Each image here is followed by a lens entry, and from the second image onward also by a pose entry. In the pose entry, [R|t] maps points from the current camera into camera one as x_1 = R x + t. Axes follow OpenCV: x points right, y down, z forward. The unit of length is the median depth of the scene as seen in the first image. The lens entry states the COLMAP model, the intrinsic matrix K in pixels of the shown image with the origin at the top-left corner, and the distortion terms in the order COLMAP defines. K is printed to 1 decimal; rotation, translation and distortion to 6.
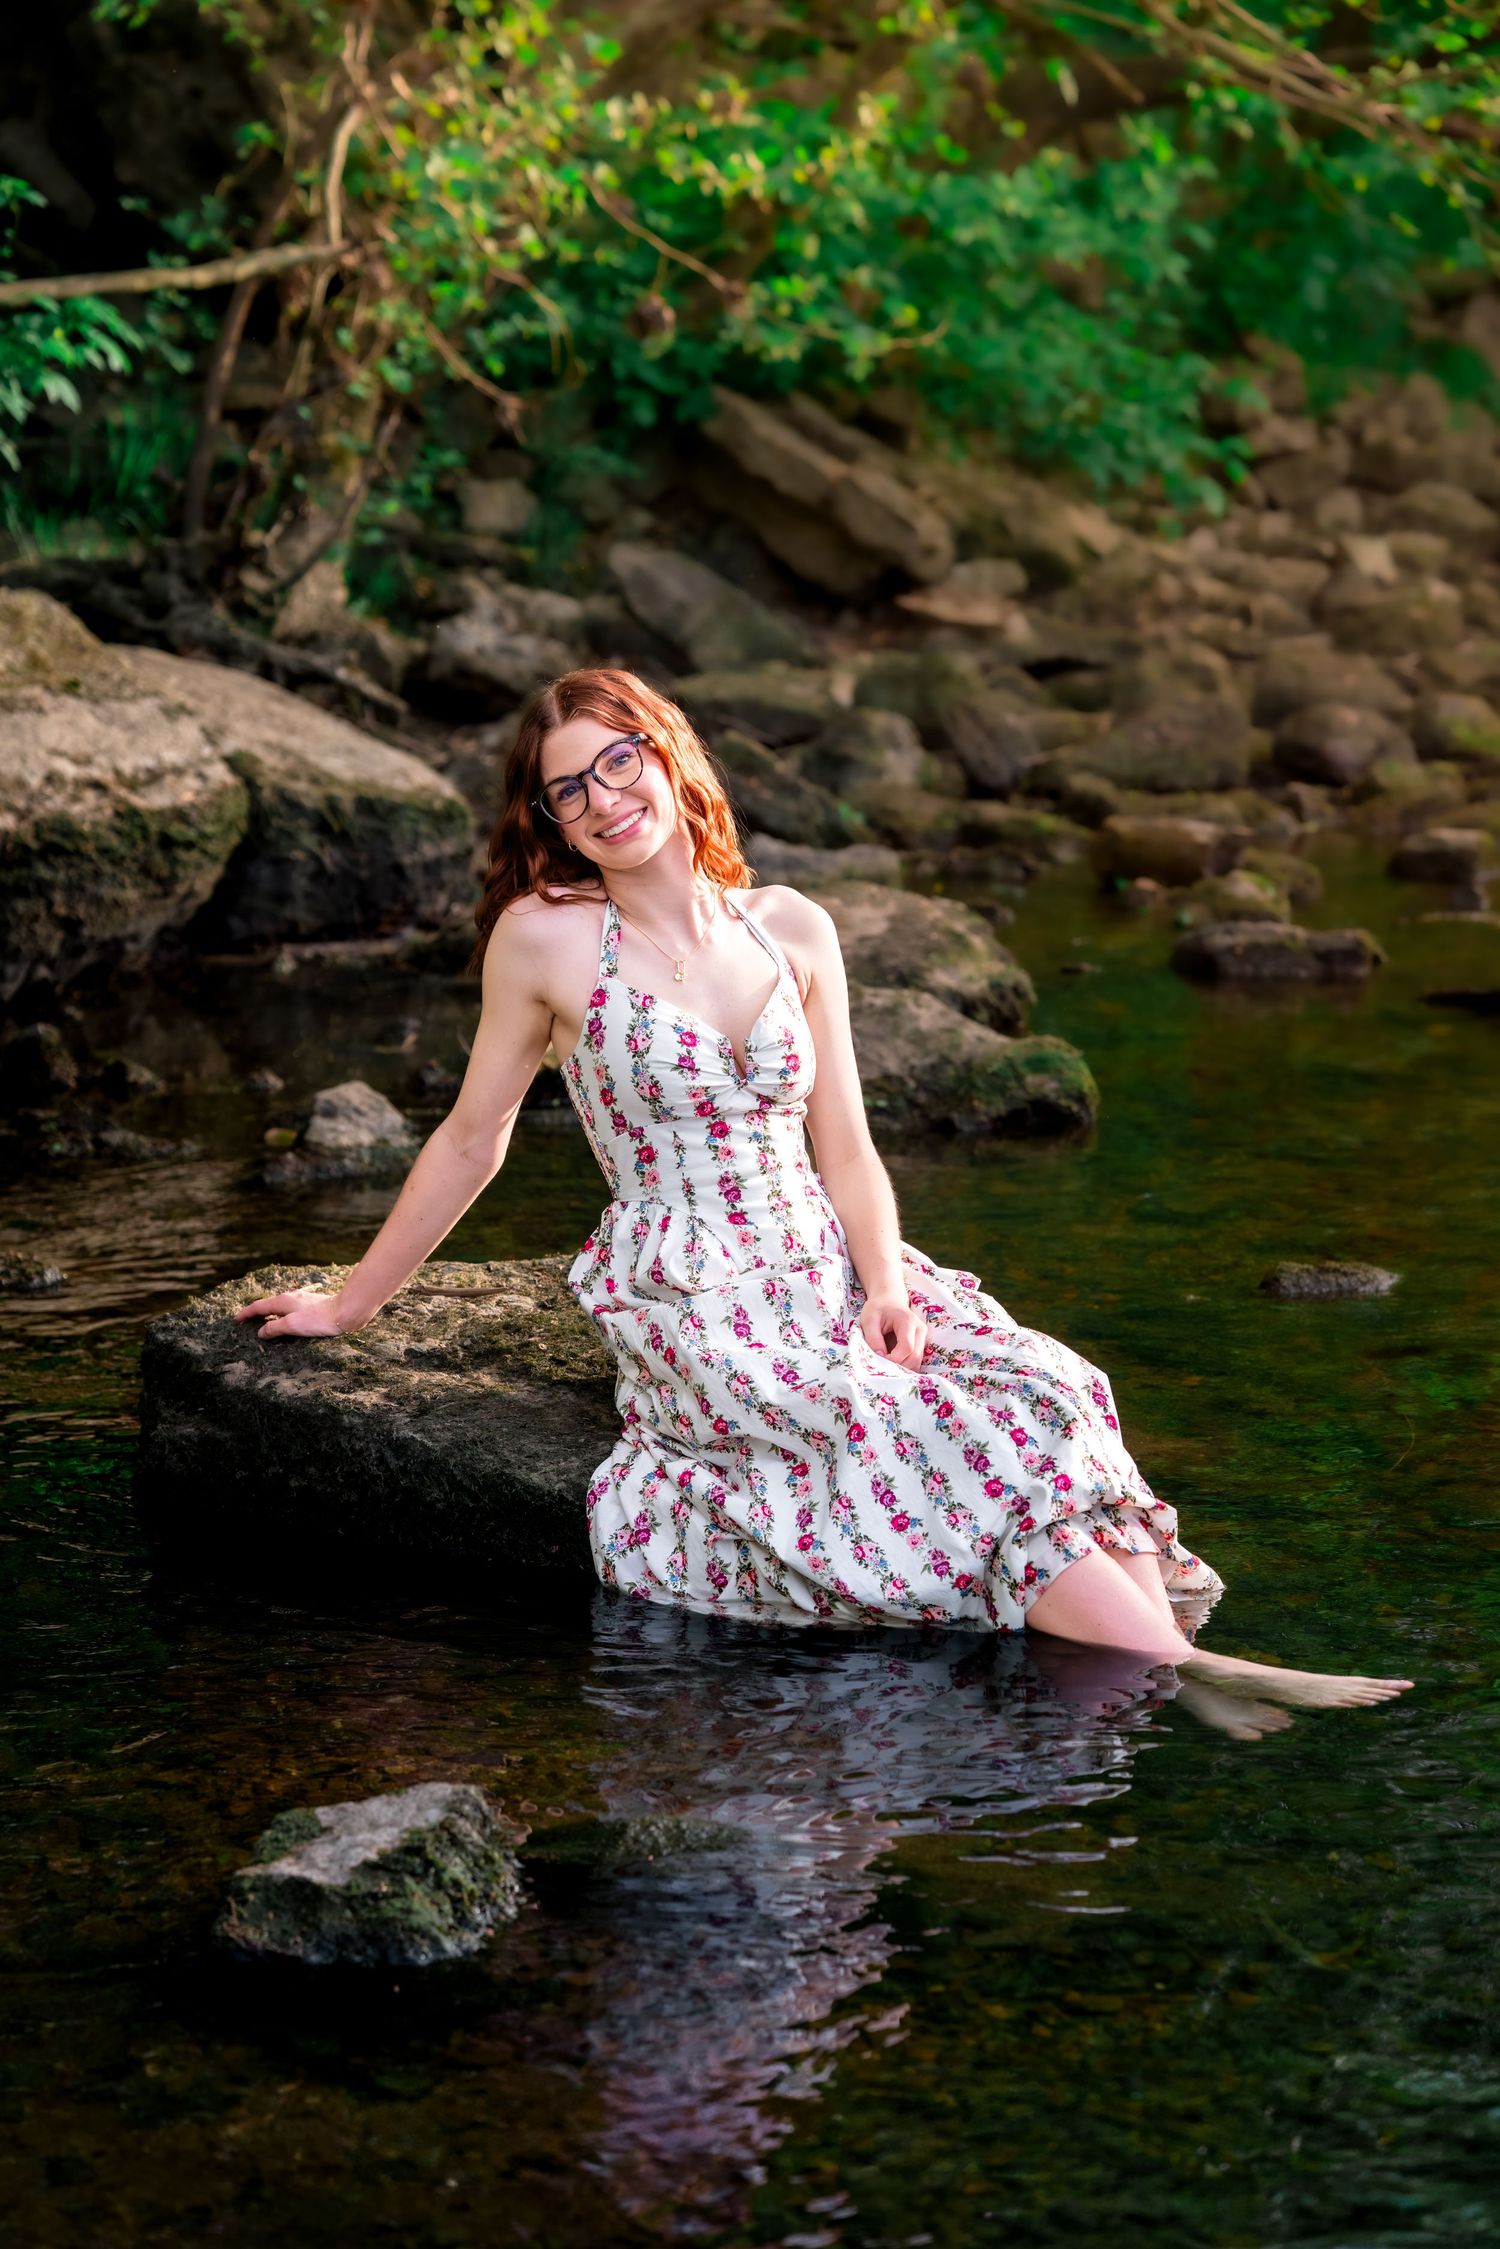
lens RADIAL K [[5775.9, 0, 738.6], [0, 5775.9, 1129.3], [0, 0, 1]] dist [0.123960, 0.000000]
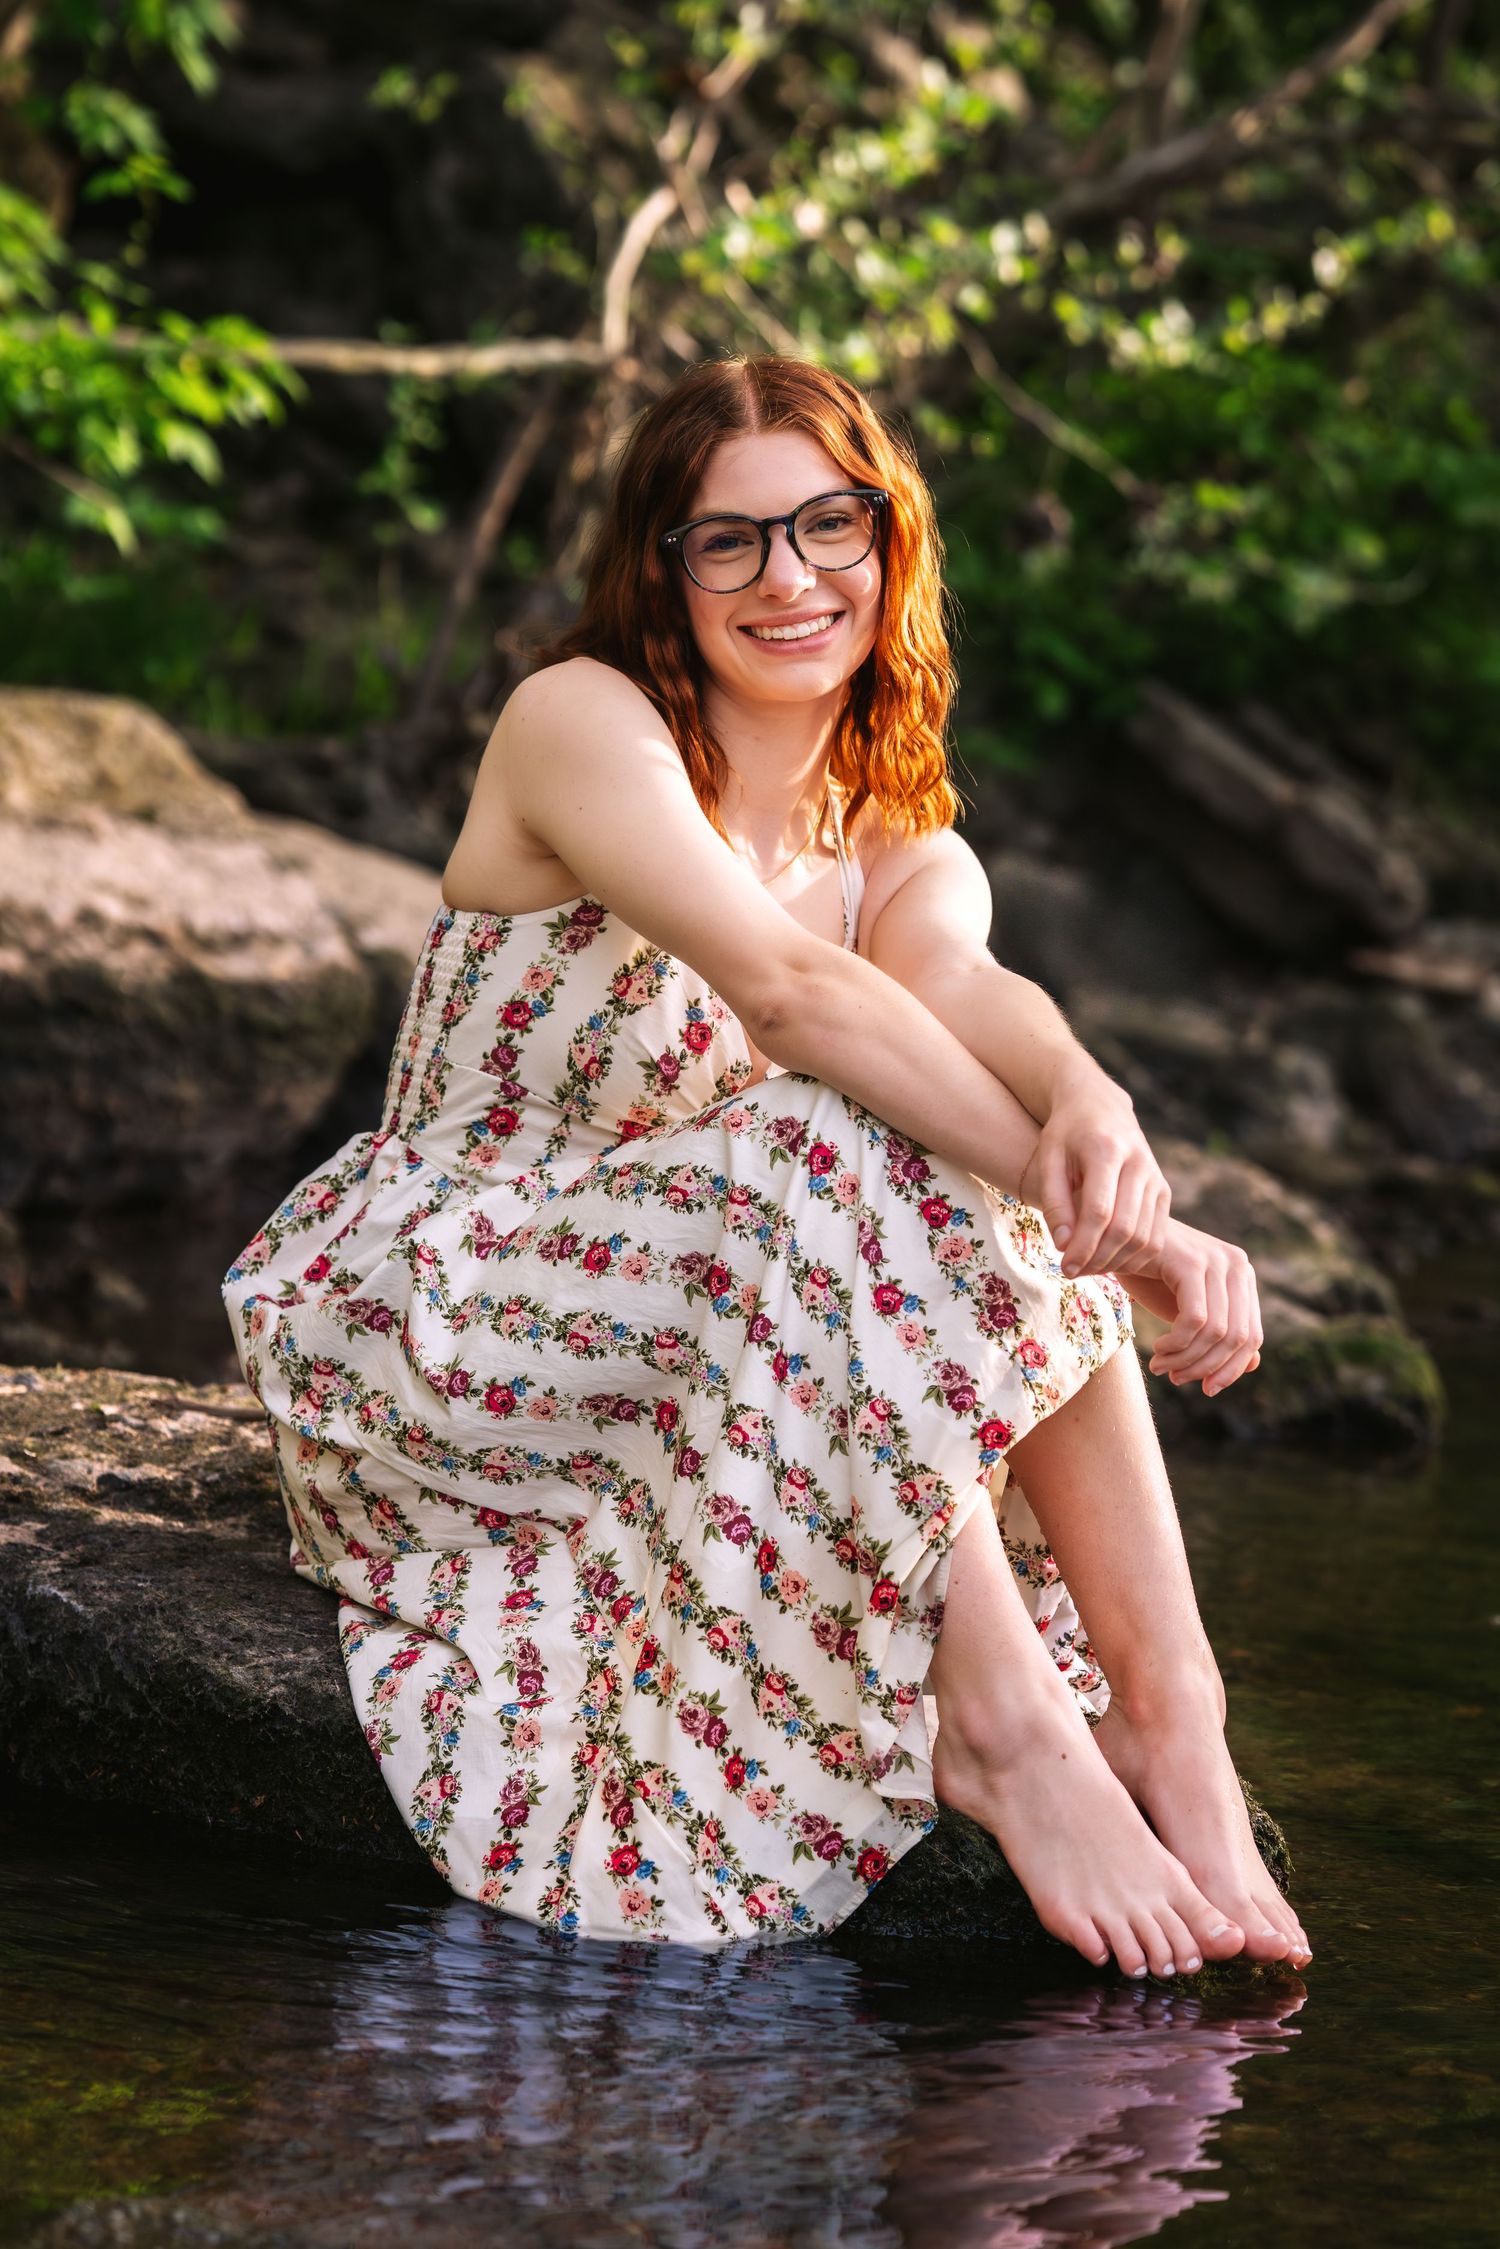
lens RADIAL K [[5775.9, 0, 769.6], [0, 5775.9, 1116.8], [0, 0, 1]] dist [0.123960, 0.000000]
pose [[0.990557, 0.077992, -0.112753, 0.051657], [-0.091974, 0.987928, -0.124655, 0.047567], [0.101670, 0.133848, 0.985773, 0.278526]]
